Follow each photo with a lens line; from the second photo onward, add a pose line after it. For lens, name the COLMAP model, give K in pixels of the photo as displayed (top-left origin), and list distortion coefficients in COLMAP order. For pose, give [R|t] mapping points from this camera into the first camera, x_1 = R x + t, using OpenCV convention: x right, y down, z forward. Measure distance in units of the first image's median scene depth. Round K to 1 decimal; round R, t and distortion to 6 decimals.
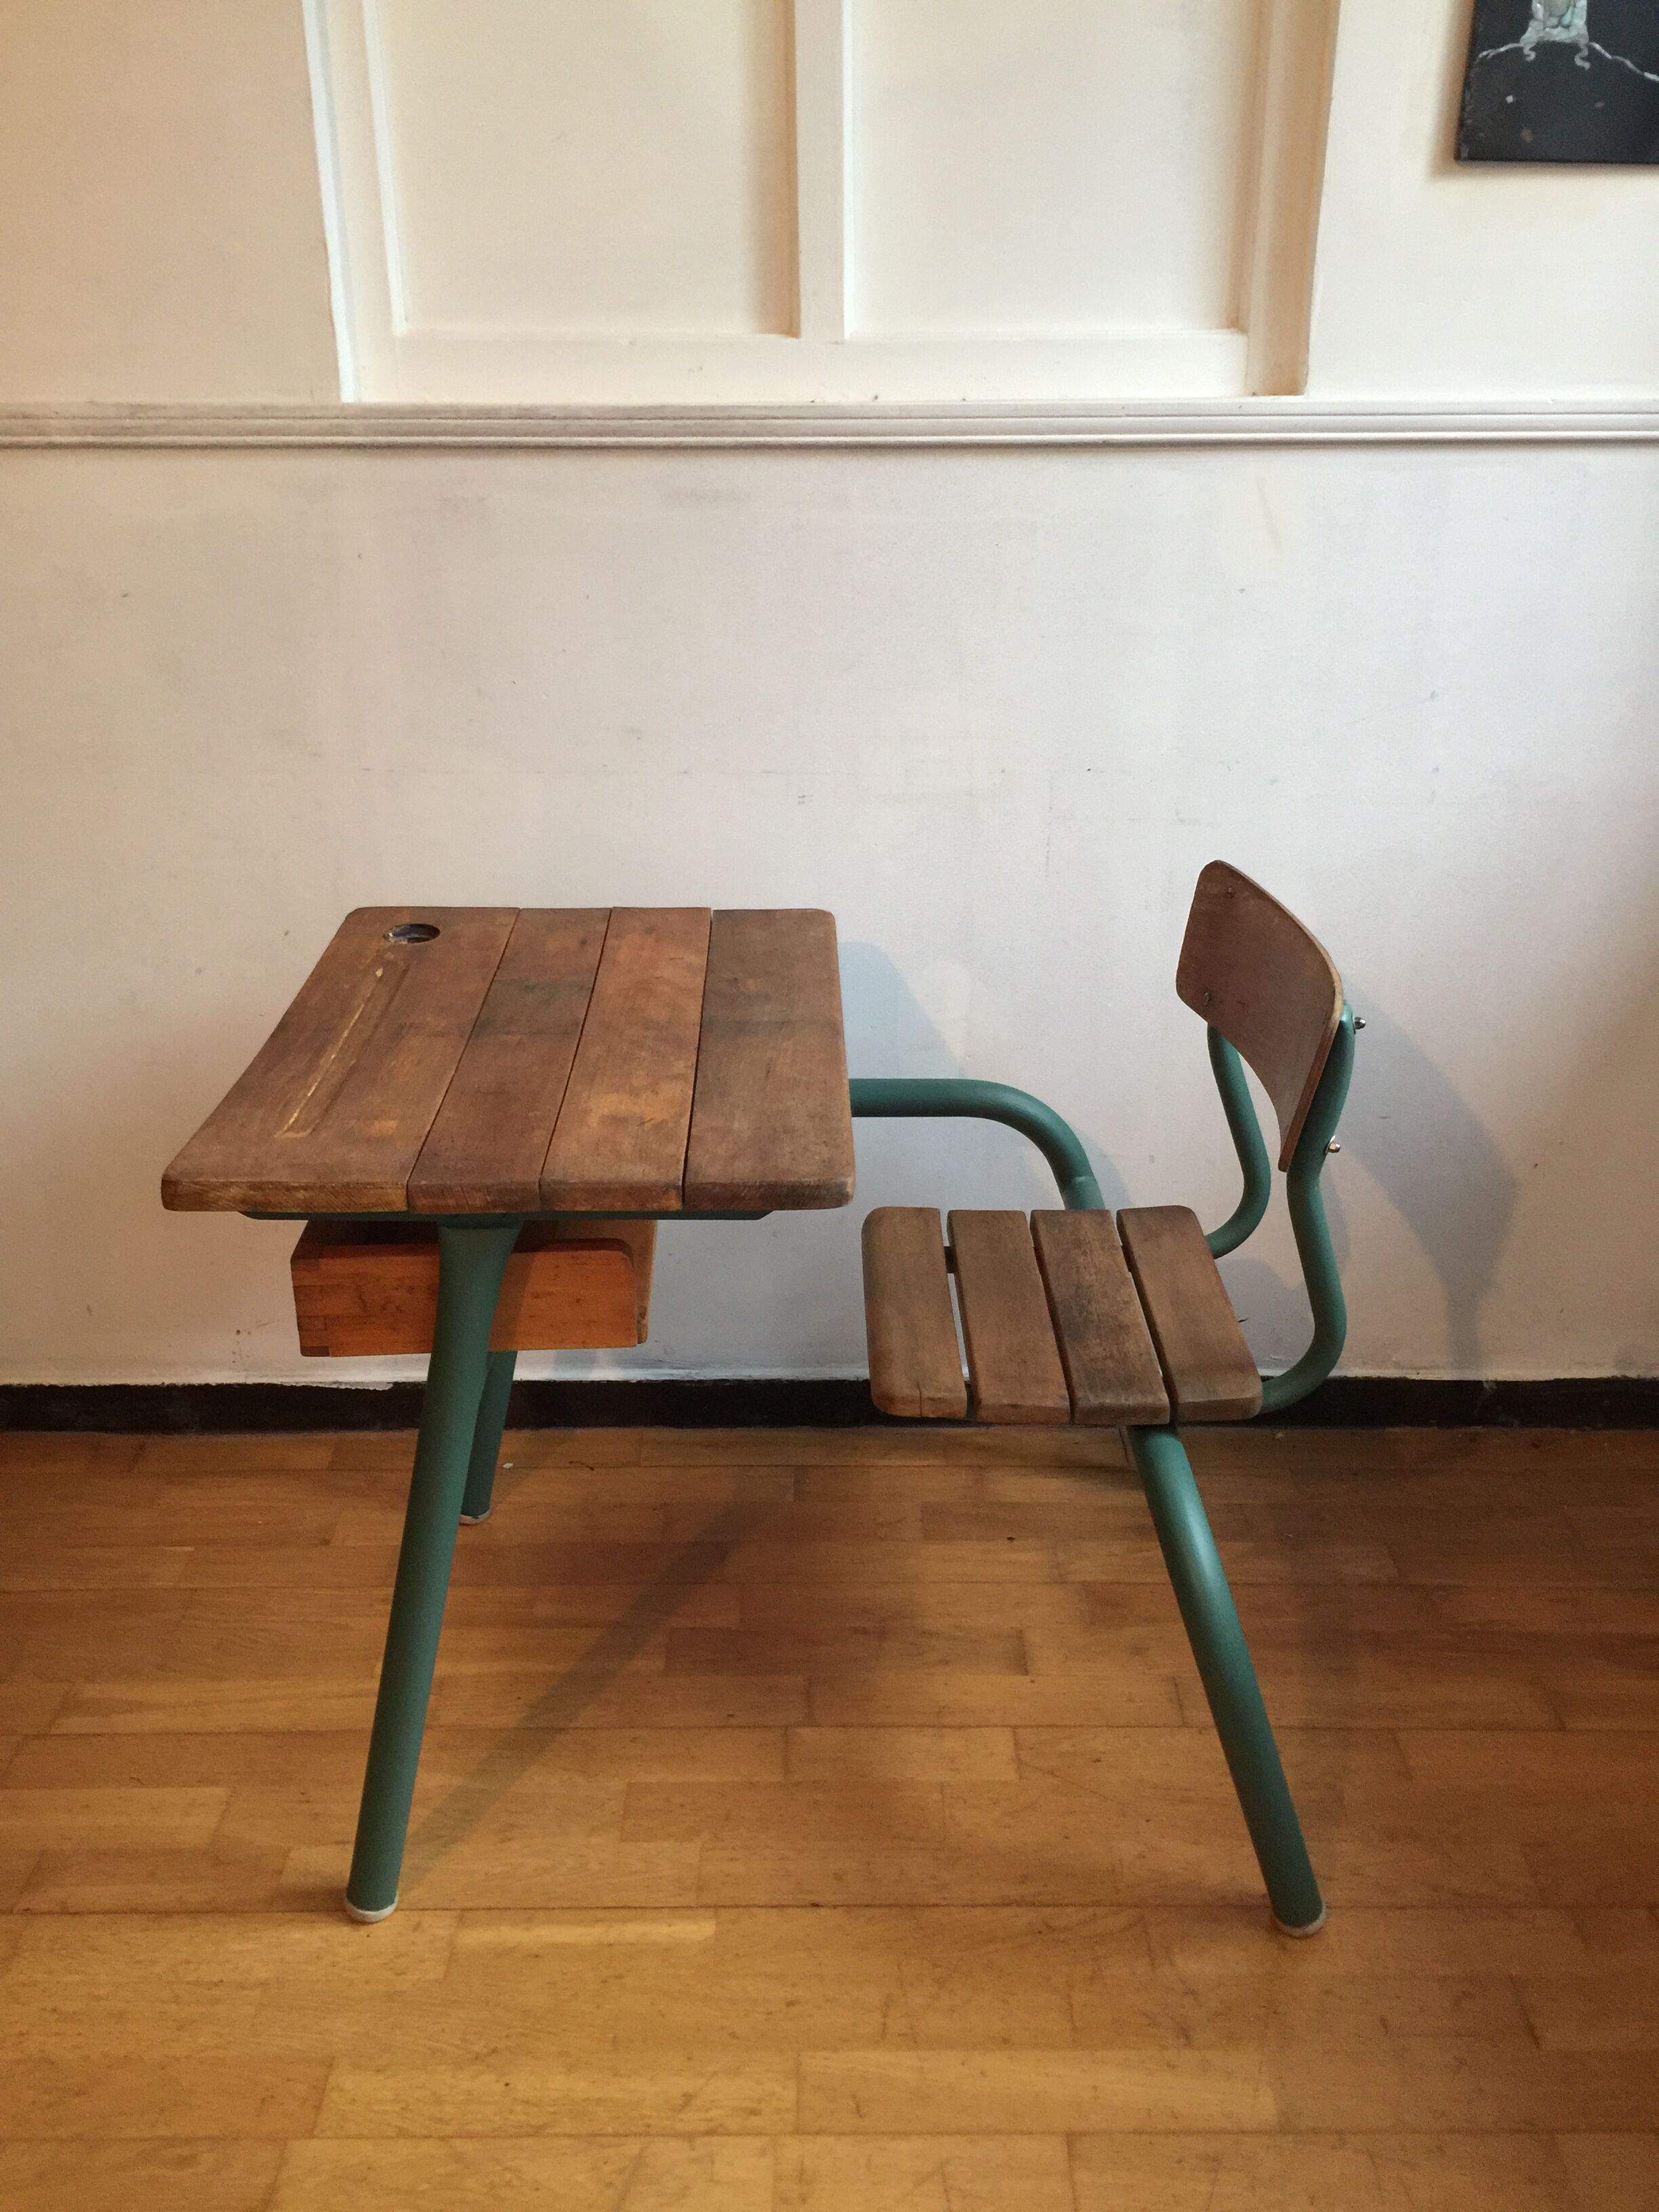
lens RADIAL K [[1900.1, 0, 847.4], [0, 1900.1, 1096.9], [0, 0, 1]] dist [0.084354, -0.118822]
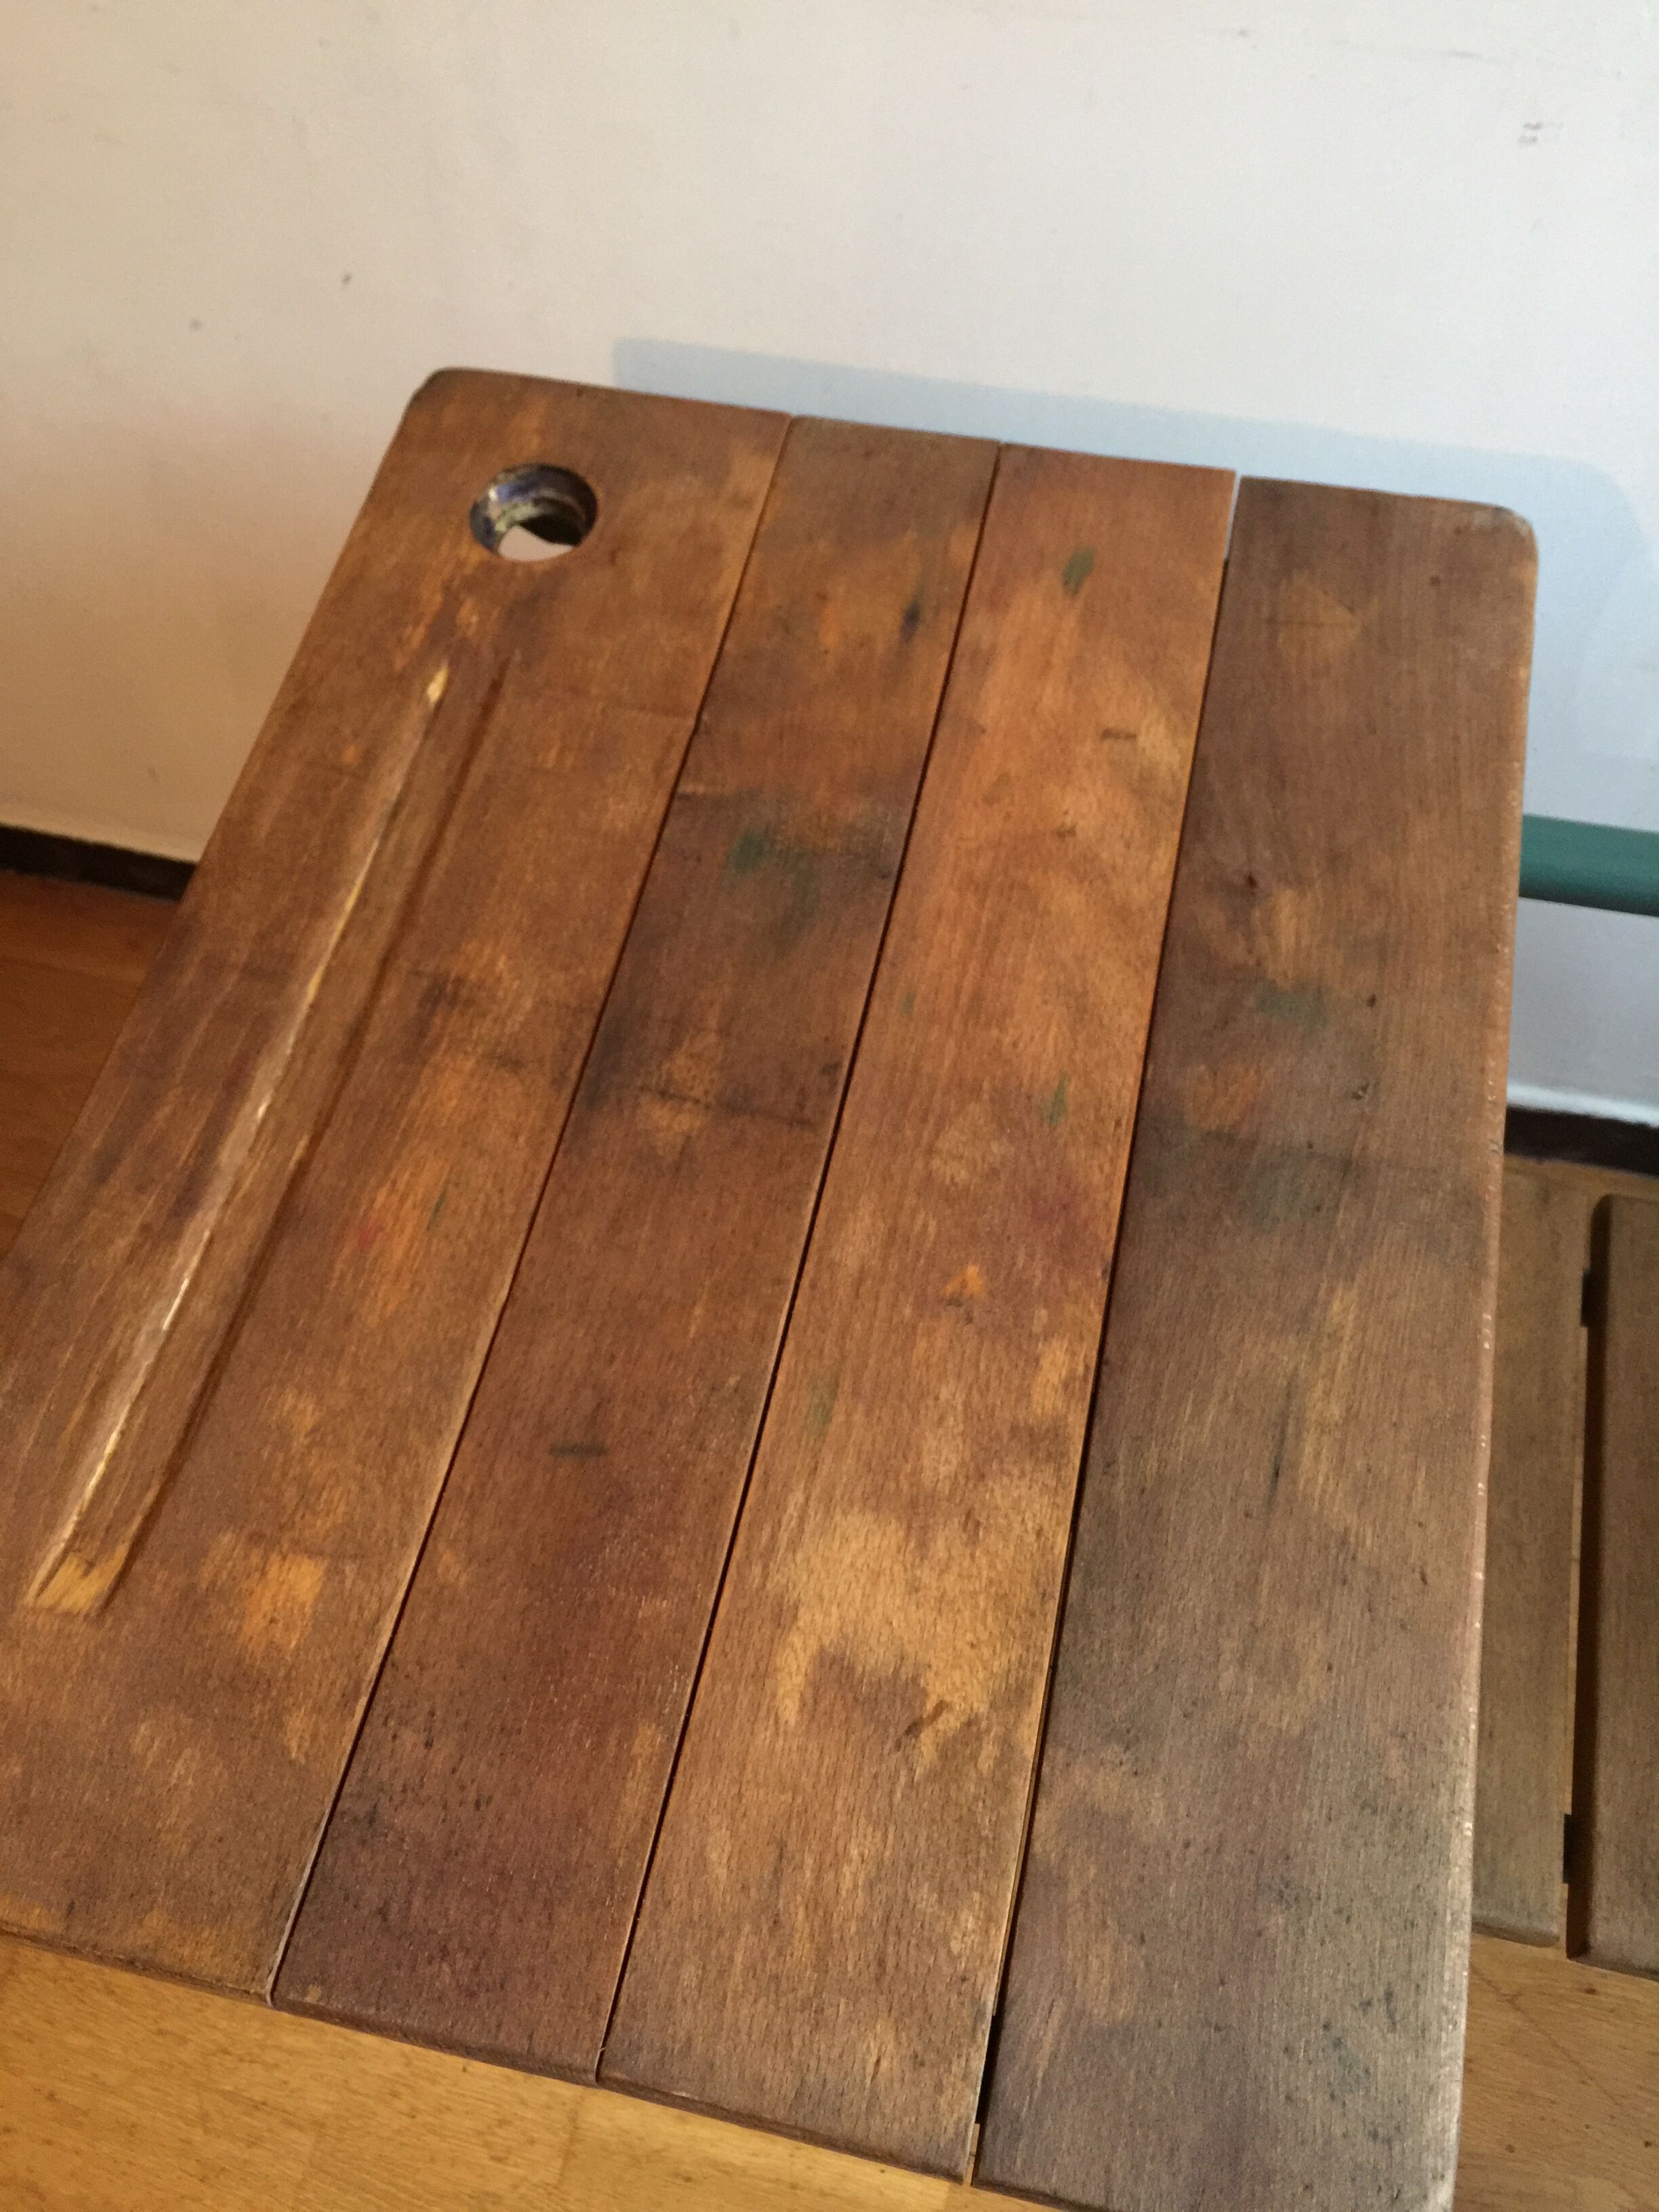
lens RADIAL K [[1900.1, 0, 833.8], [0, 1900.1, 1100.9], [0, 0, 1]] dist [0.084354, -0.118822]
pose [[0.969192, 0.194016, -0.151739, -0.076994], [-0.065579, 0.797085, 0.600295, -0.271895], [0.237416, -0.571850, 0.785252, 0.660146]]
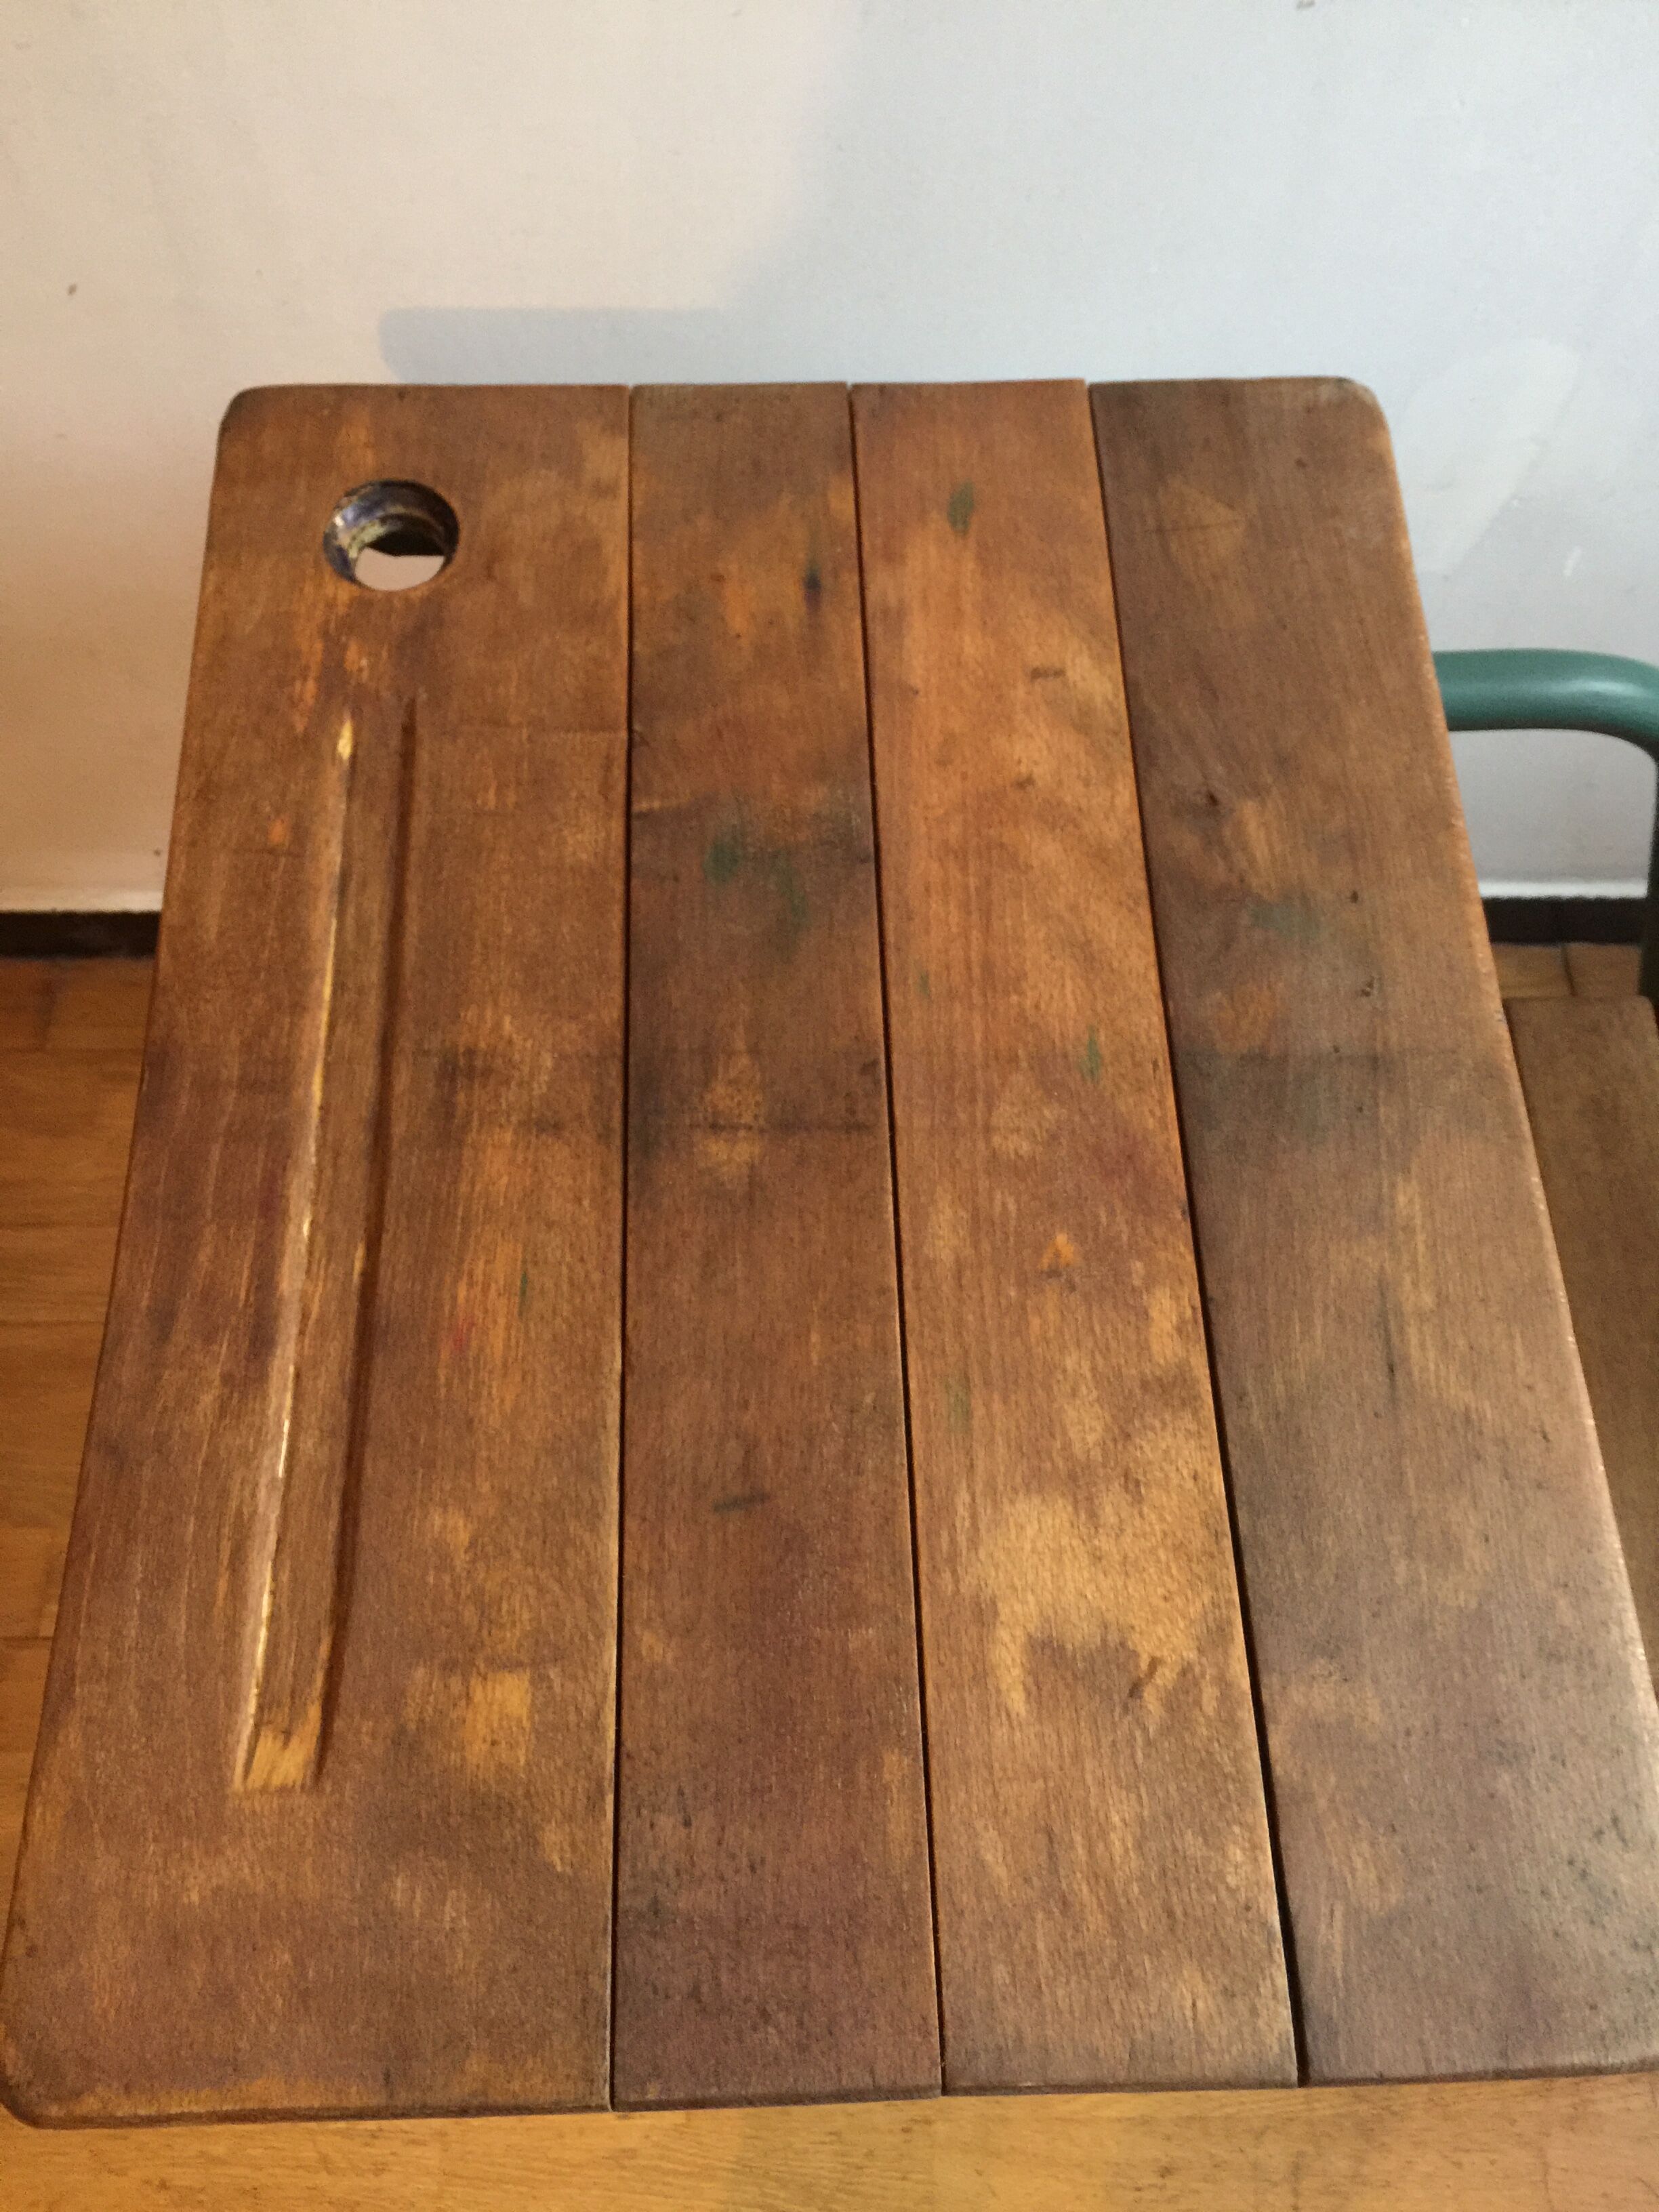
lens RADIAL K [[1900.1, 0, 839.3], [0, 1900.1, 1096.5], [0, 0, 1]] dist [0.084354, -0.118822]
pose [[0.999953, -0.000783, 0.009698, -0.149802], [-0.005818, 0.750778, 0.660529, -0.298755], [-0.007798, -0.660554, 0.750738, 0.671194]]
